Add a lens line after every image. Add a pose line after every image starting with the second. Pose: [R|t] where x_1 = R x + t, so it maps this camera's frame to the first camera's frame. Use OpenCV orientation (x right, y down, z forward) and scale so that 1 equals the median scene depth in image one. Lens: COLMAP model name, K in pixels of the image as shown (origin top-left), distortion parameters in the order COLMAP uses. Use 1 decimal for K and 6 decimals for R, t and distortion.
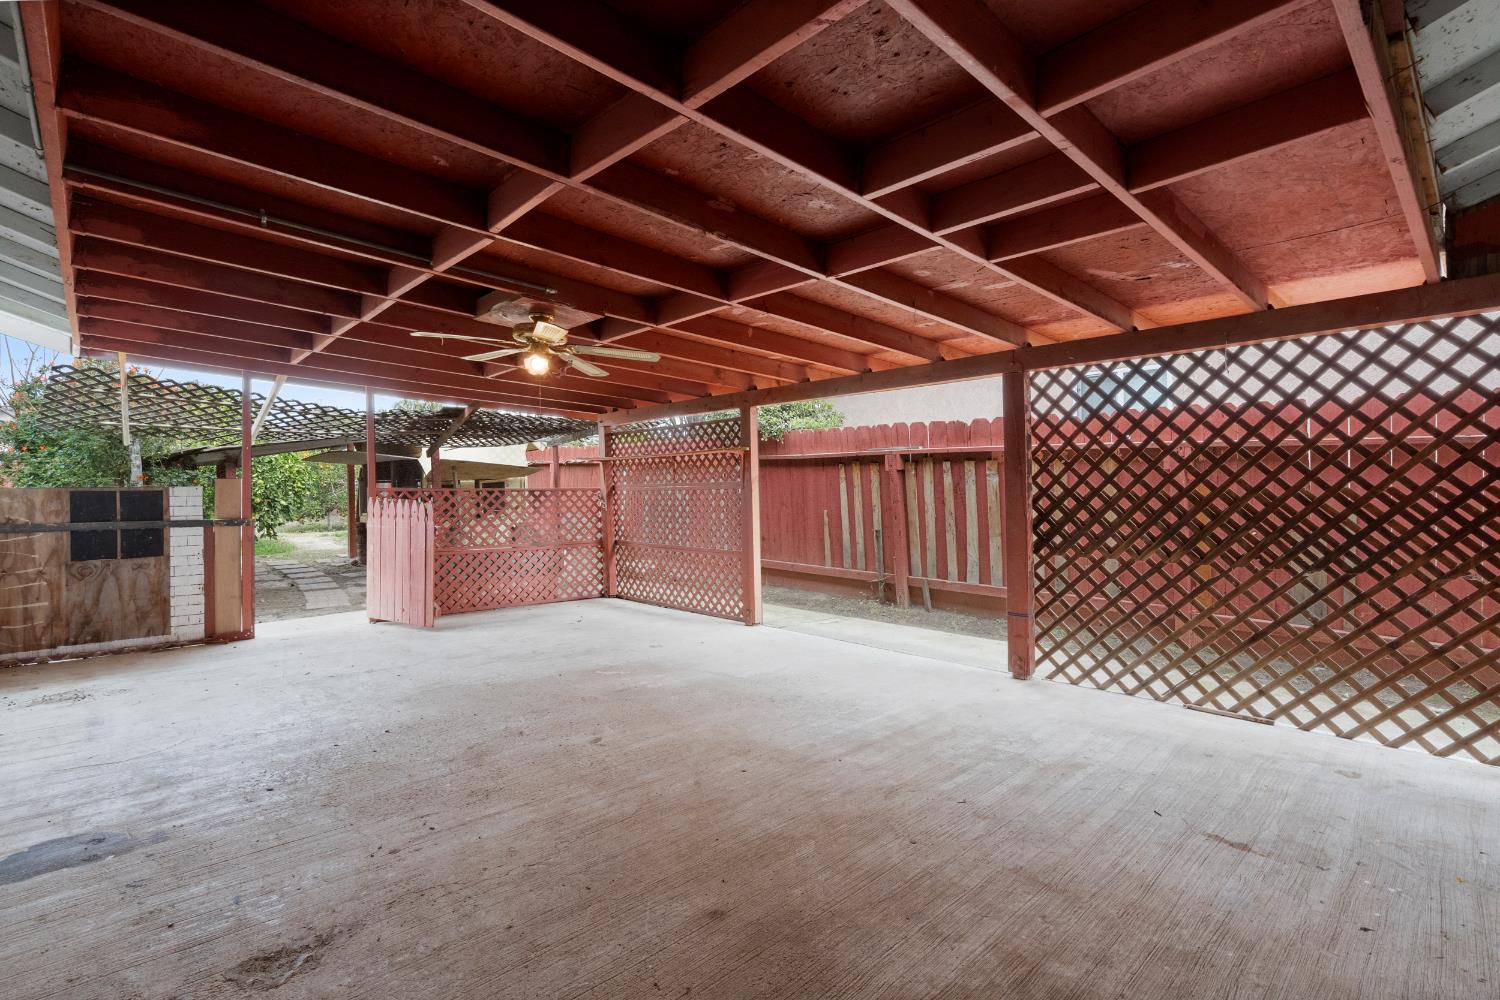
lens RADIAL K [[687.5, 0, 750.8], [0, 687.5, 491.8], [0, 0, 1]] dist [-0.002119, 0.002353]
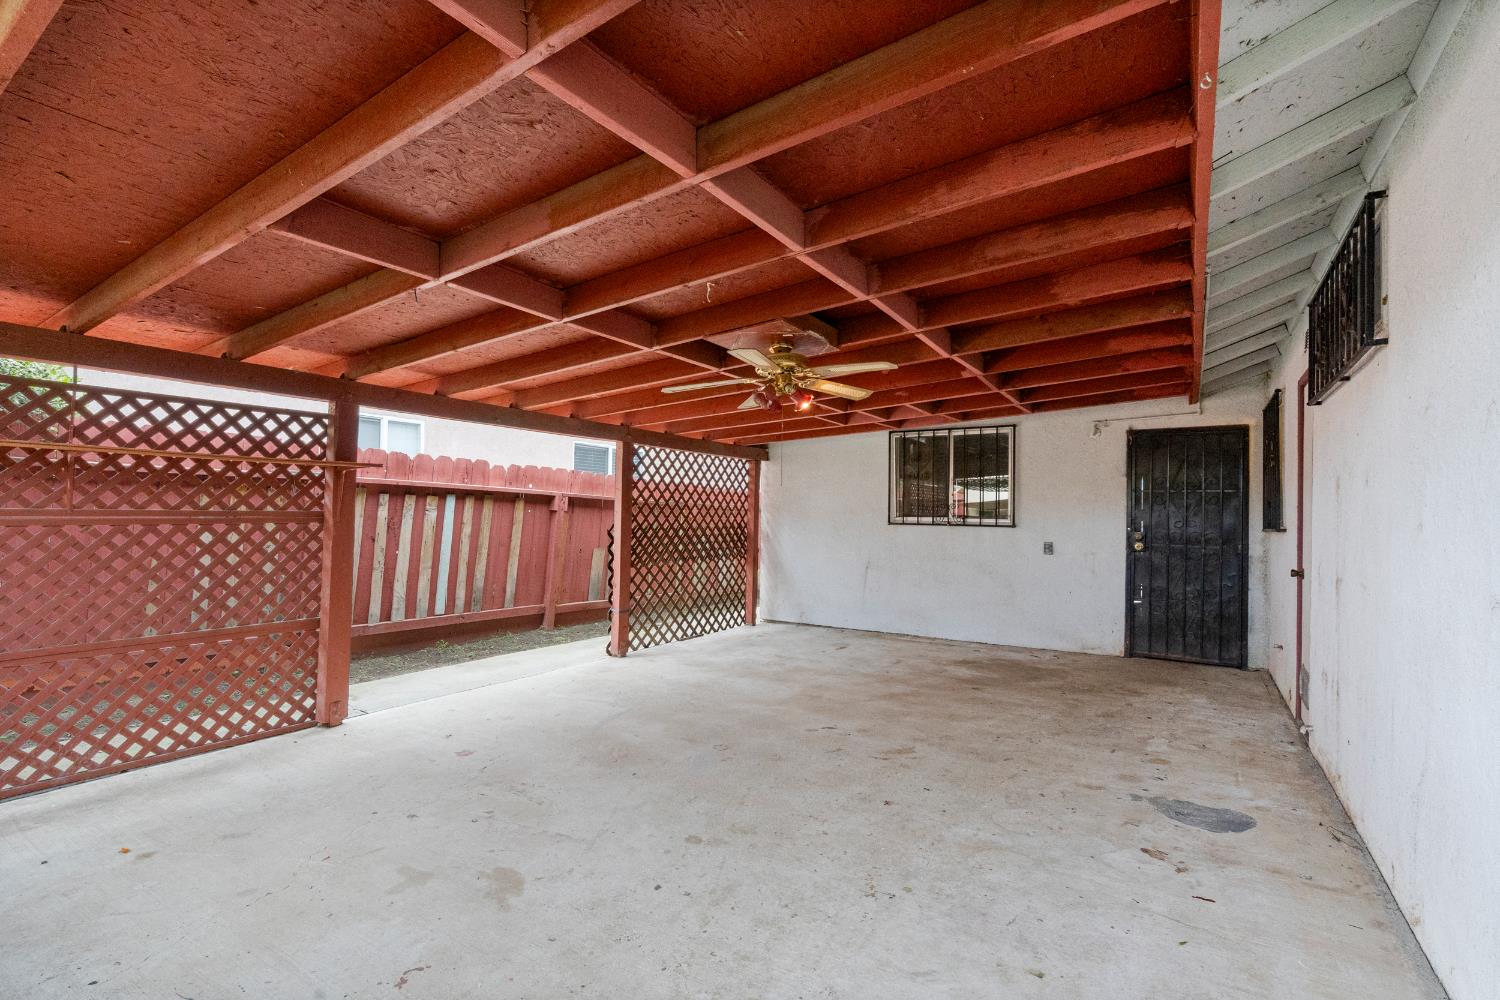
lens RADIAL K [[687.5, 0, 750.8], [0, 687.5, 512.2], [0, 0, 1]] dist [-0.002119, 0.002353]
pose [[-0.232342, 0.015675, 0.972508, -0.862551], [-0.000722, 0.999867, -0.016289, -0.005412], [-0.972634, -0.004487, -0.232299, 0.869088]]
